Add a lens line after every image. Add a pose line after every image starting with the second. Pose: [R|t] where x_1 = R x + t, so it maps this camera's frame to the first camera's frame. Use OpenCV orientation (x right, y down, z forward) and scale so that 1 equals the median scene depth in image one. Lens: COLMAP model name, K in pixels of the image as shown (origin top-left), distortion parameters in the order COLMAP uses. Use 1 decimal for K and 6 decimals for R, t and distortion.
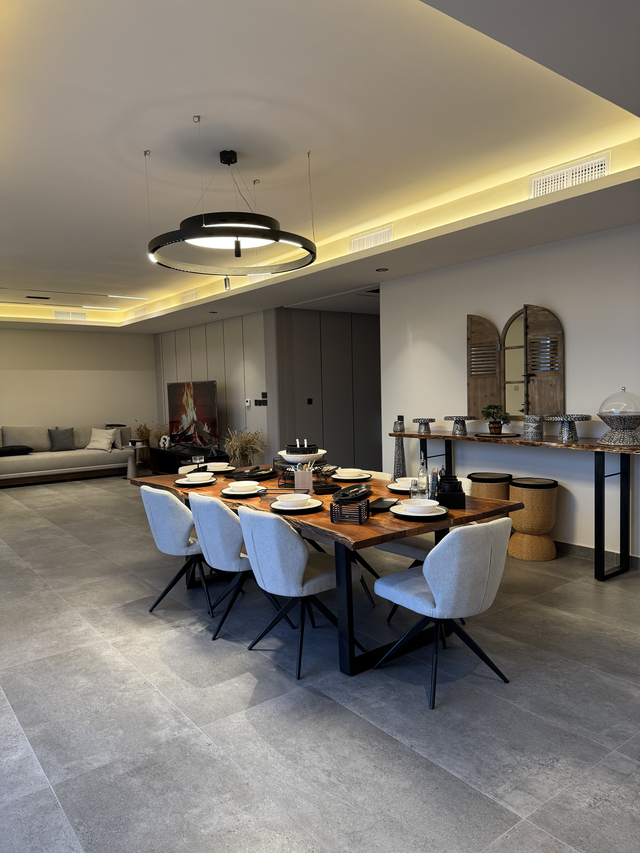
lens RADIAL K [[605.6, 0, 323.5], [0, 605.6, 426.6], [0, 0, 1]] dist [0.041255, -0.034353]
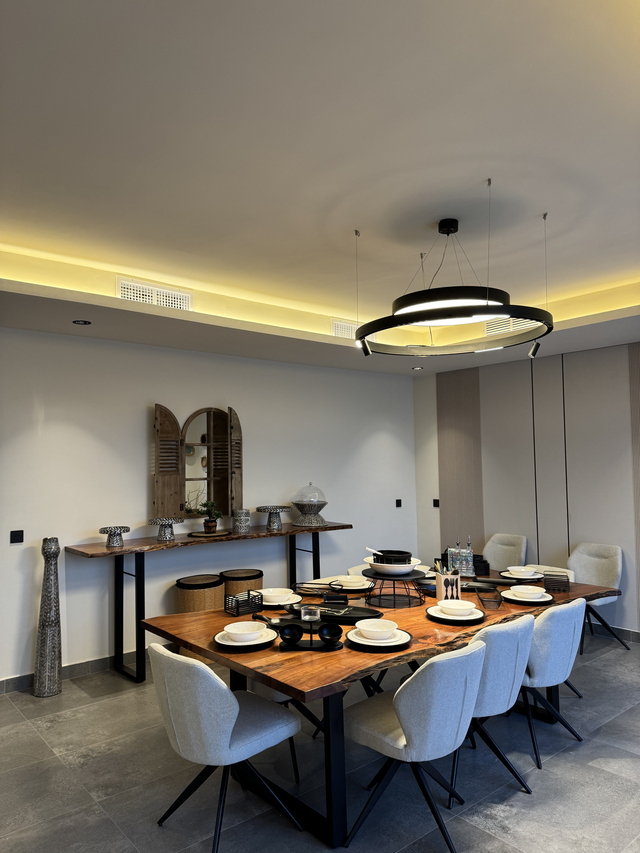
lens RADIAL K [[605.6, 0, 319.1], [0, 605.6, 425.3], [0, 0, 1]] dist [0.041255, -0.034353]
pose [[-0.049574, 0.078048, 0.995716, -0.796301], [0.071081, 0.994690, -0.074428, -0.084349], [-0.996238, 0.067086, -0.054859, 0.991228]]
